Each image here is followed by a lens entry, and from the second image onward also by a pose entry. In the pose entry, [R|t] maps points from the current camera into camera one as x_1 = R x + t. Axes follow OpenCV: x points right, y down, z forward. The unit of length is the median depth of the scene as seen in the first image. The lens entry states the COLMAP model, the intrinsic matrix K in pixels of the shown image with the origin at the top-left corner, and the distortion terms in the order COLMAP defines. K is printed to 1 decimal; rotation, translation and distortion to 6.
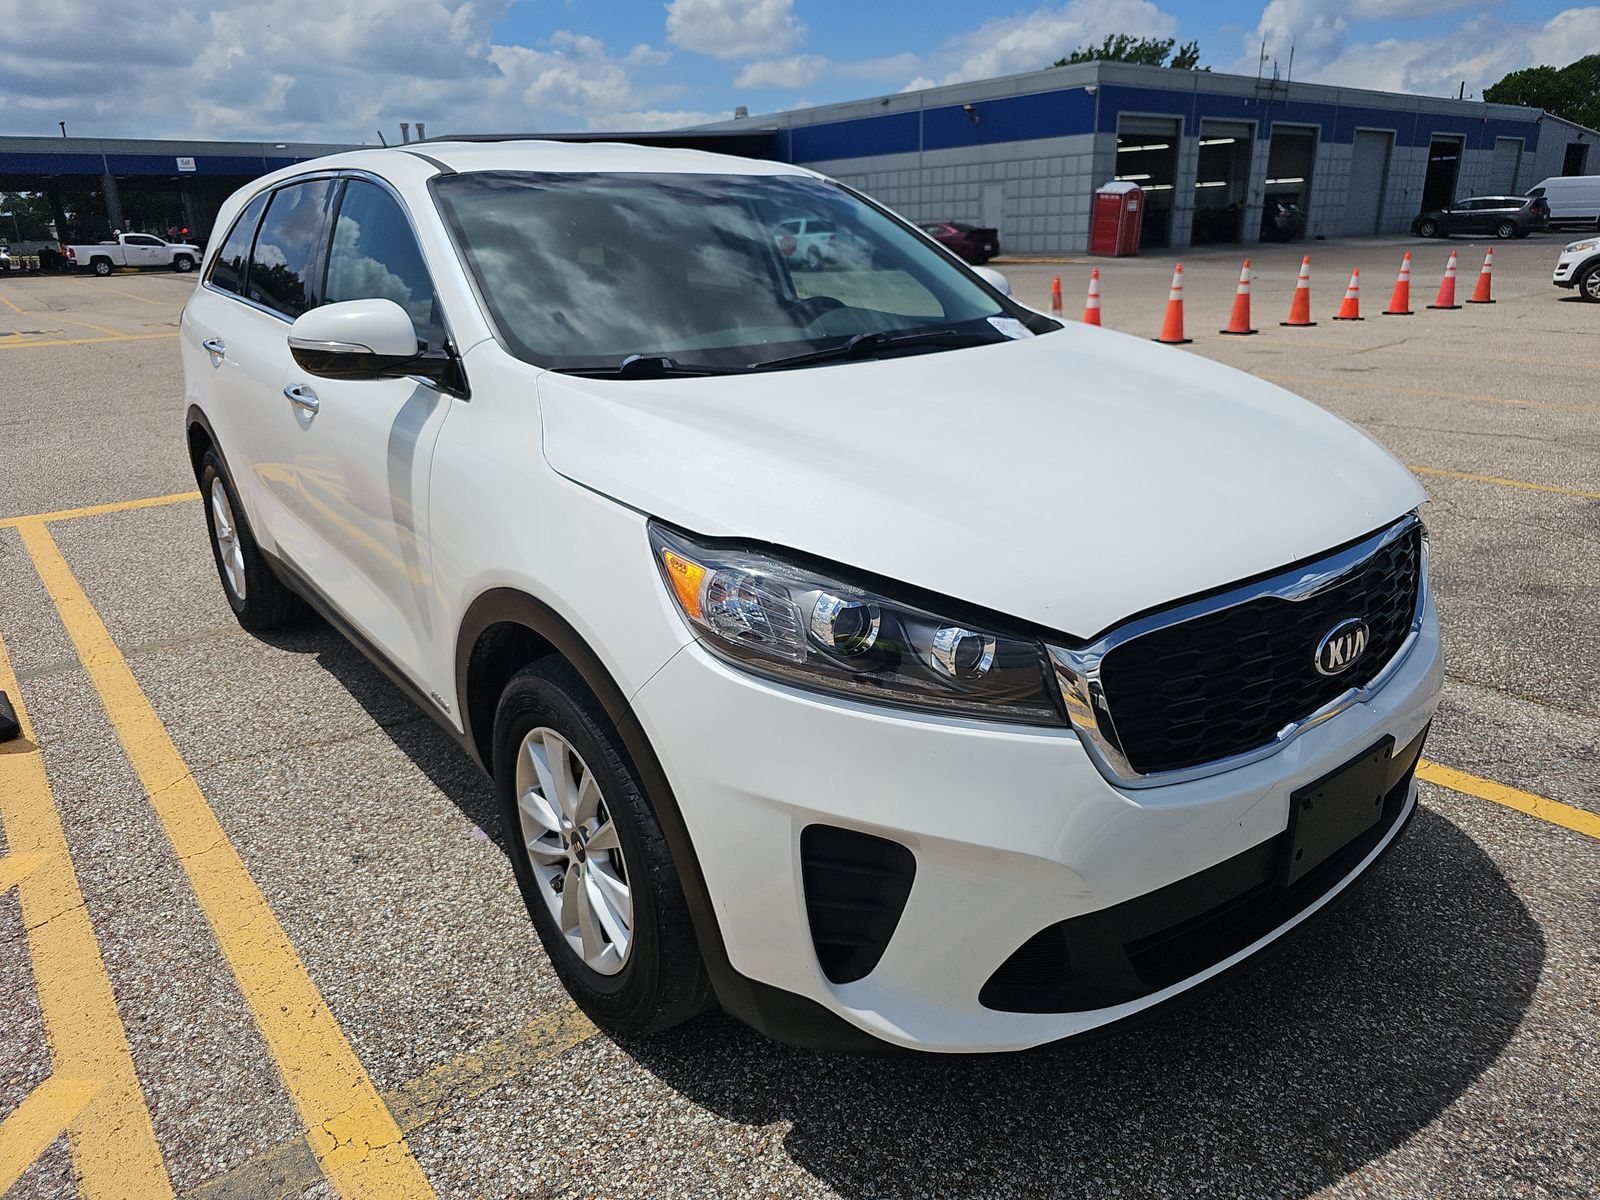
lens RADIAL K [[1080.8, 0, 800.0], [0, 1080.8, 600.0], [0, 0, 1]] dist [-0.001282, 0.001809]
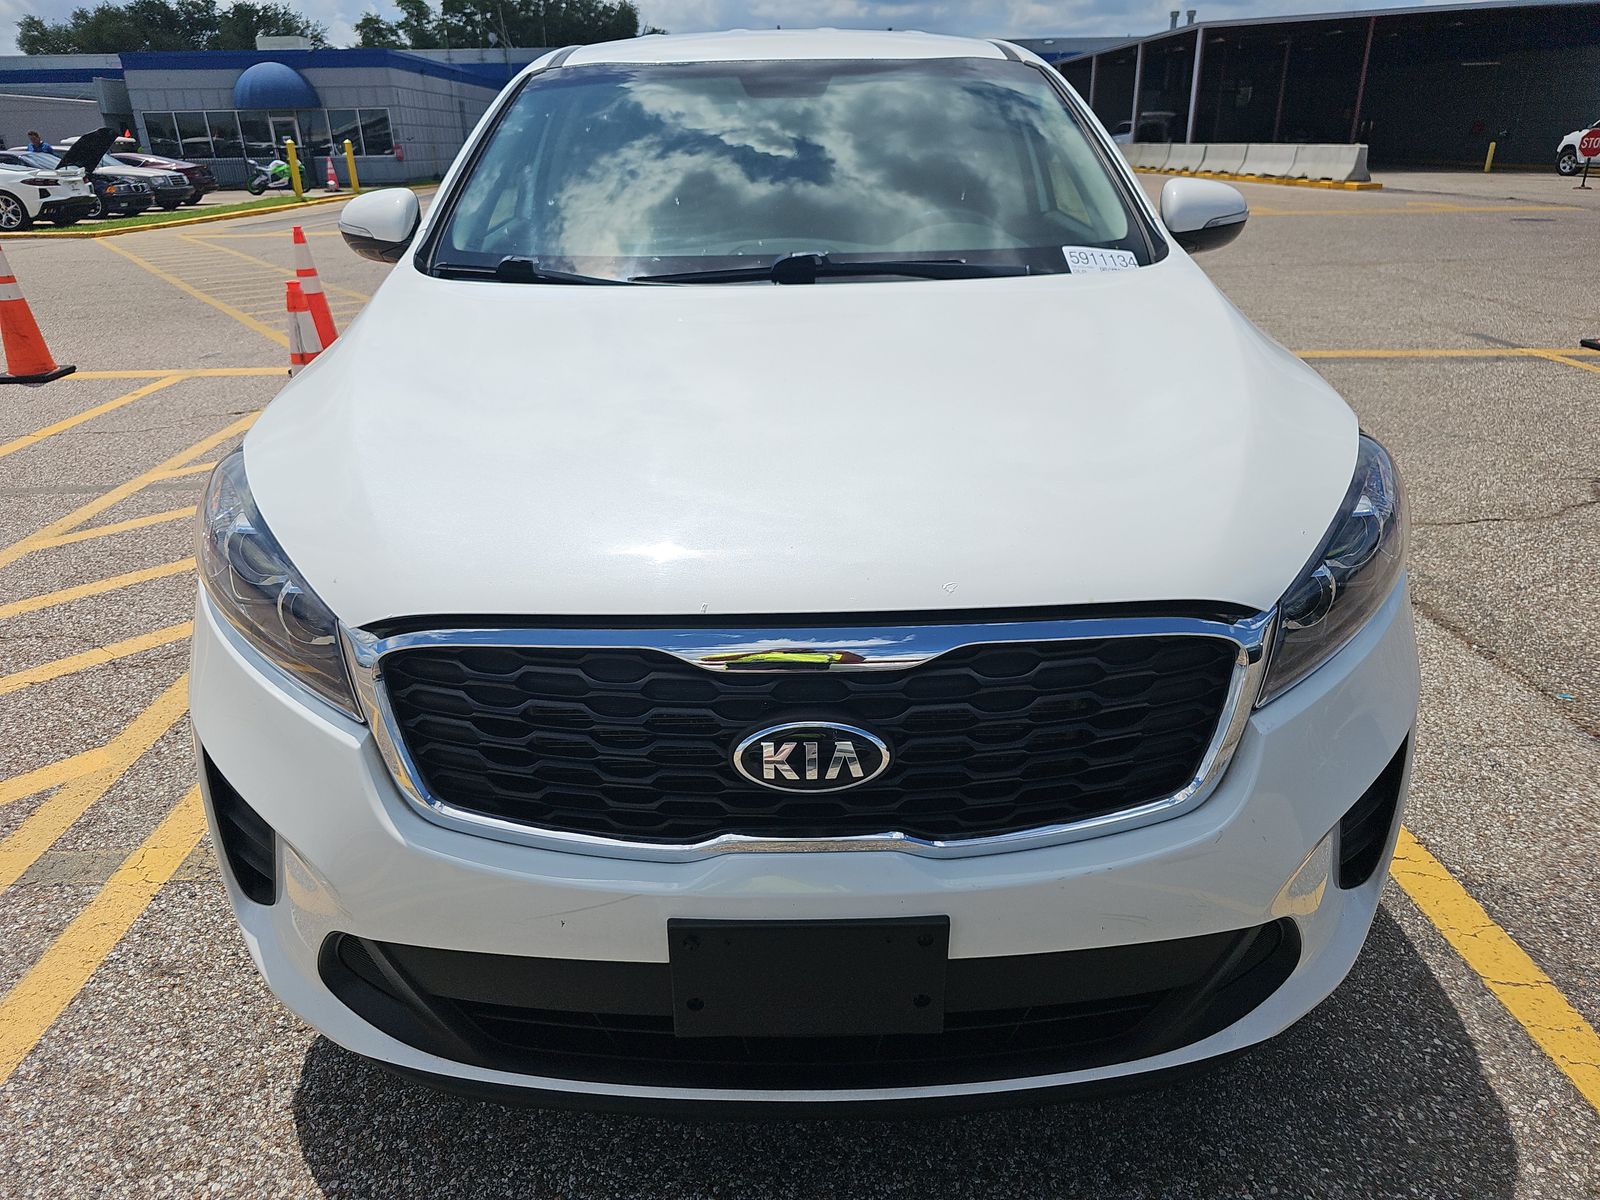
lens RADIAL K [[1080.8, 0, 800.0], [0, 1080.8, 600.0], [0, 0, 1]] dist [-0.001282, 0.001809]
pose [[0.784004, 0.251779, -0.567402, 0.851043], [-0.203570, 0.967784, 0.148164, -0.151094], [0.586428, -0.000655, 0.810001, 0.440014]]
